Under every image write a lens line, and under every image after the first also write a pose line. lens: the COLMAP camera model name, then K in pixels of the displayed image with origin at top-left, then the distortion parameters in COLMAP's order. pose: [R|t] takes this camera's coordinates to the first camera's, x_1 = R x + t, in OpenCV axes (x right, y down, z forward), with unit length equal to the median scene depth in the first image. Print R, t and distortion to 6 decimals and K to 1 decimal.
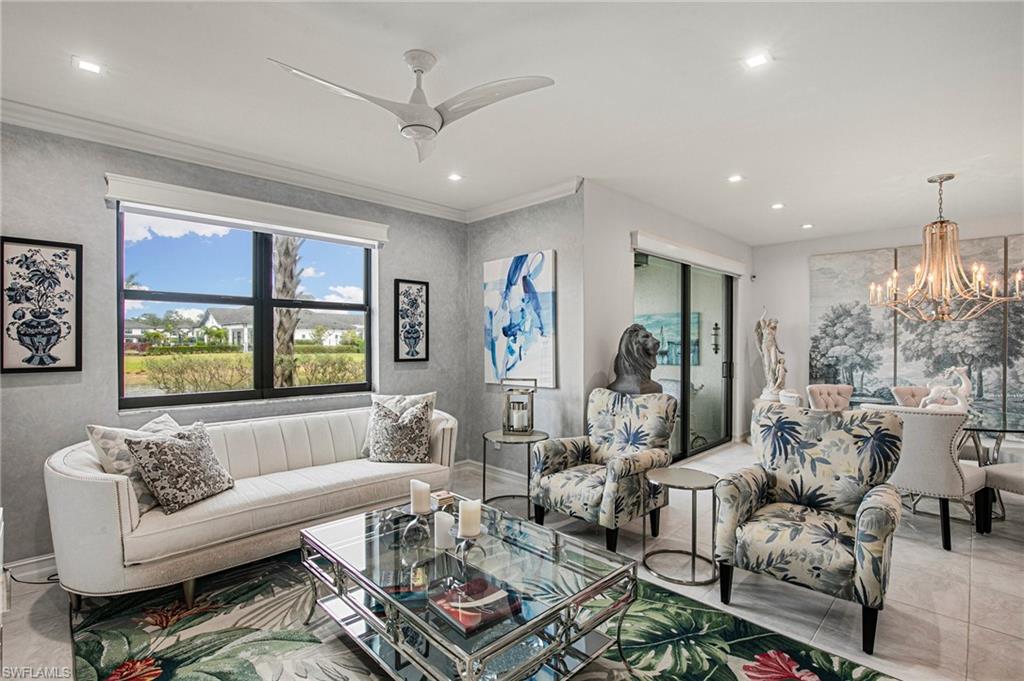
lens RADIAL K [[467.5, 0, 494.5], [0, 467.5, 345.2], [0, 0, 1]] dist [-0.007997, 0.000919]
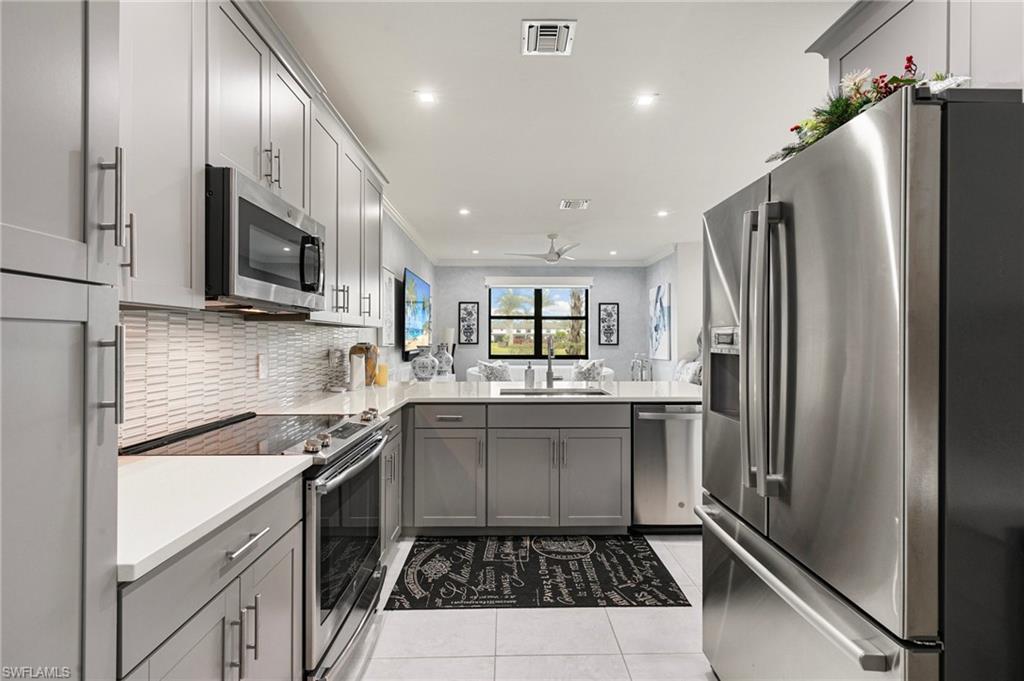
lens RADIAL K [[467.5, 0, 510.8], [0, 467.5, 334.7], [0, 0, 1]] dist [-0.007997, 0.000919]
pose [[0.738560, -0.006374, -0.674158, 0.828883], [-0.007266, 0.999822, -0.017414, 0.028719], [0.674149, 0.017760, 0.738382, -0.690727]]
